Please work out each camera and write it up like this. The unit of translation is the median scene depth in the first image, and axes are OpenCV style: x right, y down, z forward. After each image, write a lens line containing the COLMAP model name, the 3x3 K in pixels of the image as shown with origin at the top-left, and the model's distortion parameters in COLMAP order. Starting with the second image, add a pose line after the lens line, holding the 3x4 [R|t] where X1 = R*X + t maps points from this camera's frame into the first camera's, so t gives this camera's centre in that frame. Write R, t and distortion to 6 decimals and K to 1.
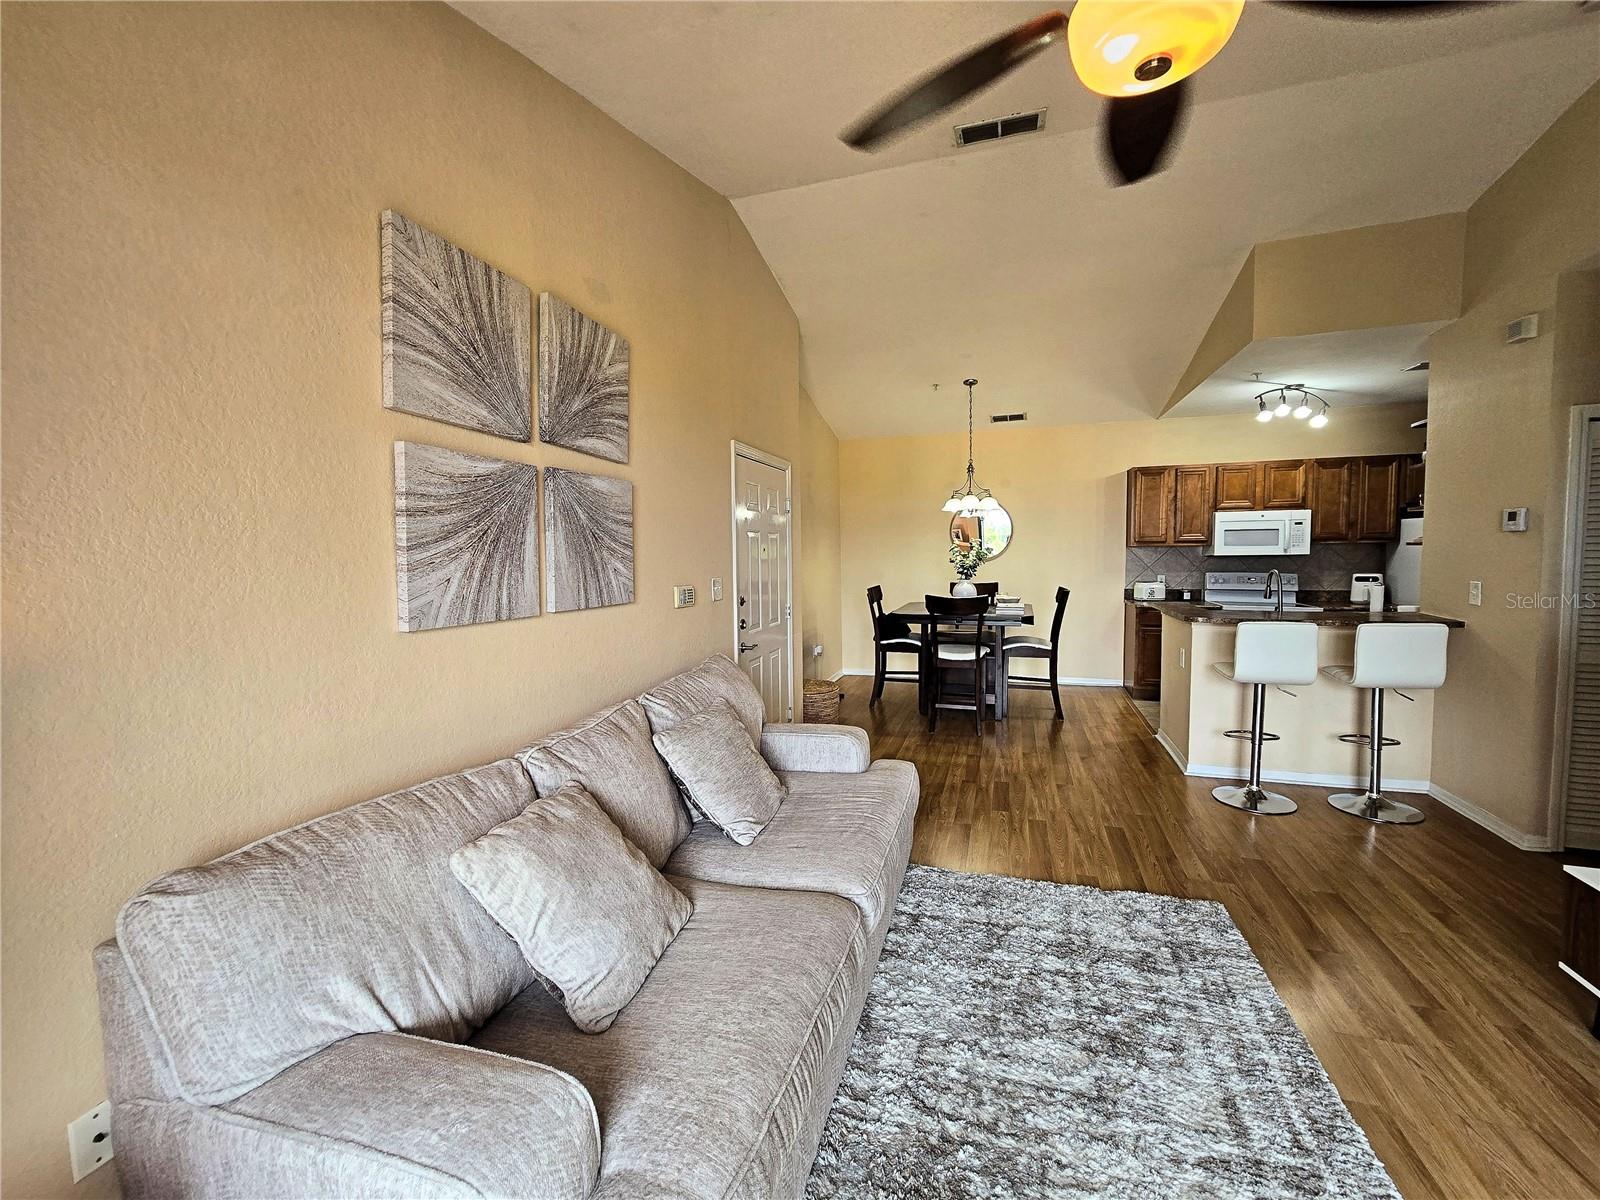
lens RADIAL K [[659.2, 0, 801.8], [0, 659.2, 592.3], [0, 0, 1]] dist [-0.007062, 0.000980]
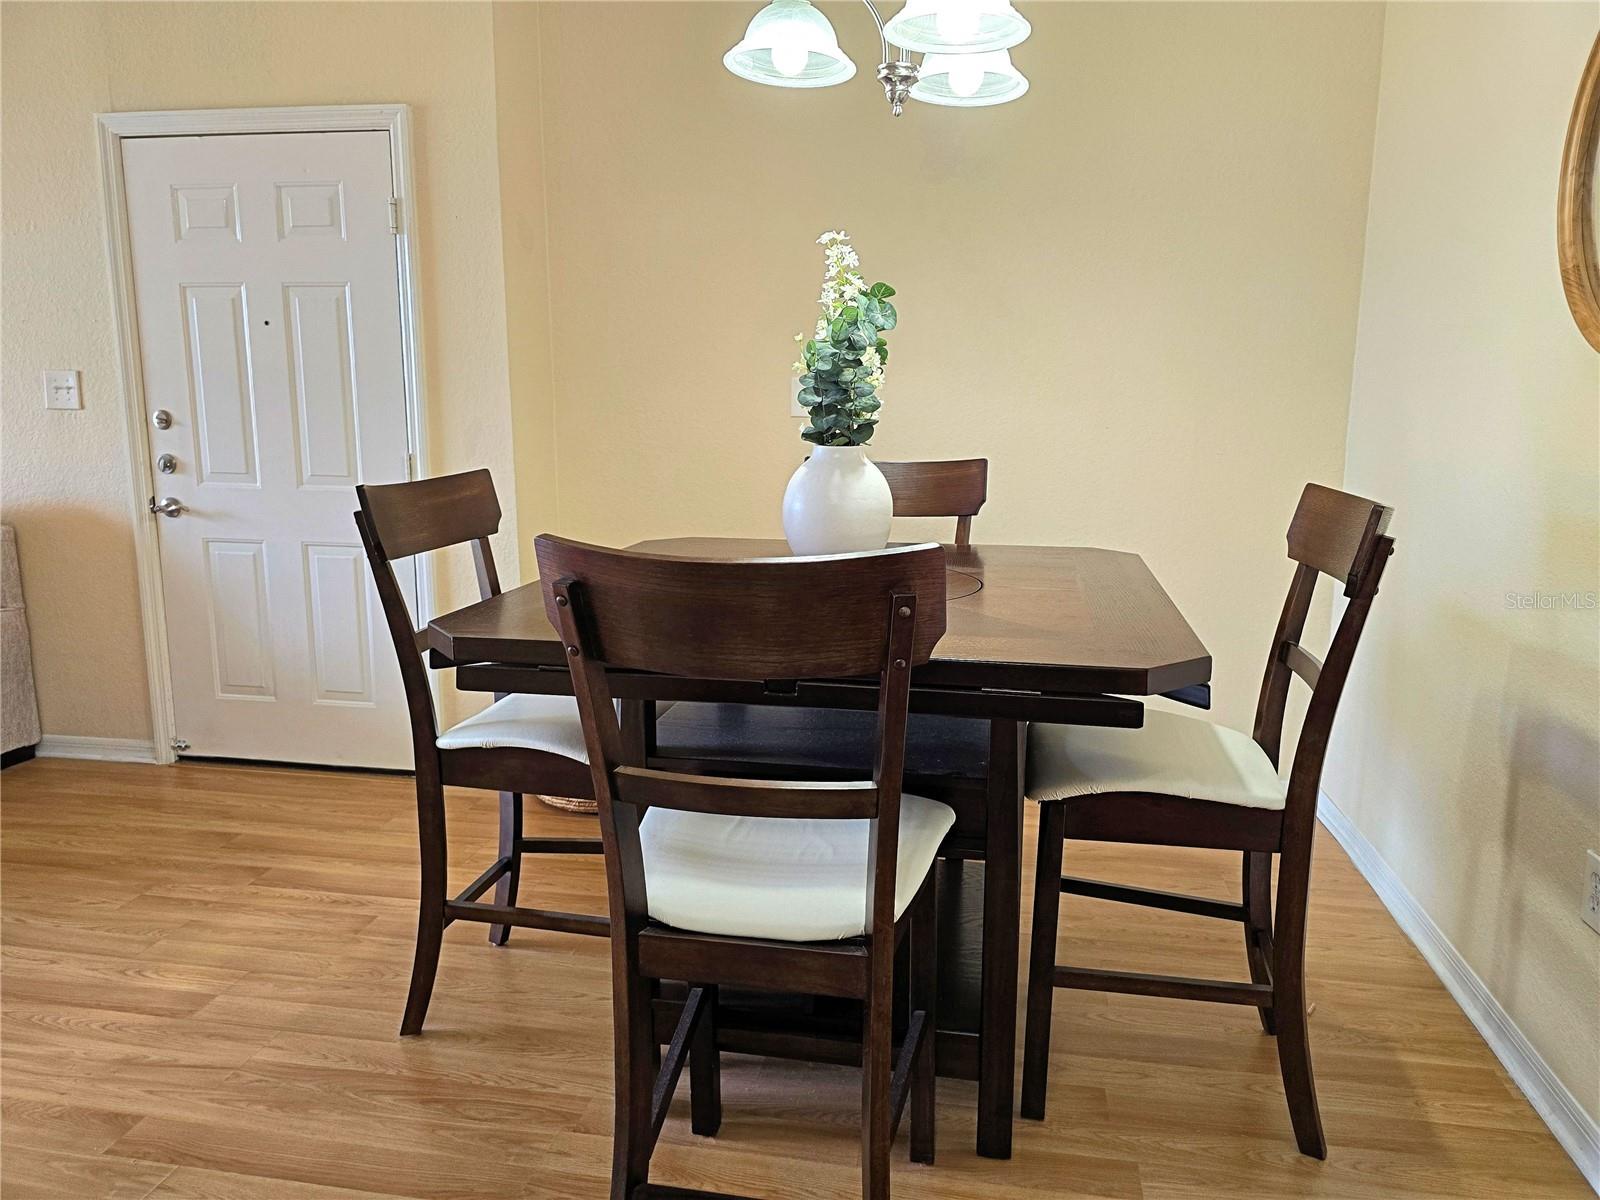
lens RADIAL K [[1091.4, 0, 799.2], [0, 1091.4, 607.8], [0, 0, 1]] dist [0.043981, -0.029609]
pose [[0.101101, 0.186413, -0.977256, 0.754797], [-0.074908, 0.980927, 0.179364, -0.032408], [0.992052, 0.055070, 0.113136, 1.237324]]
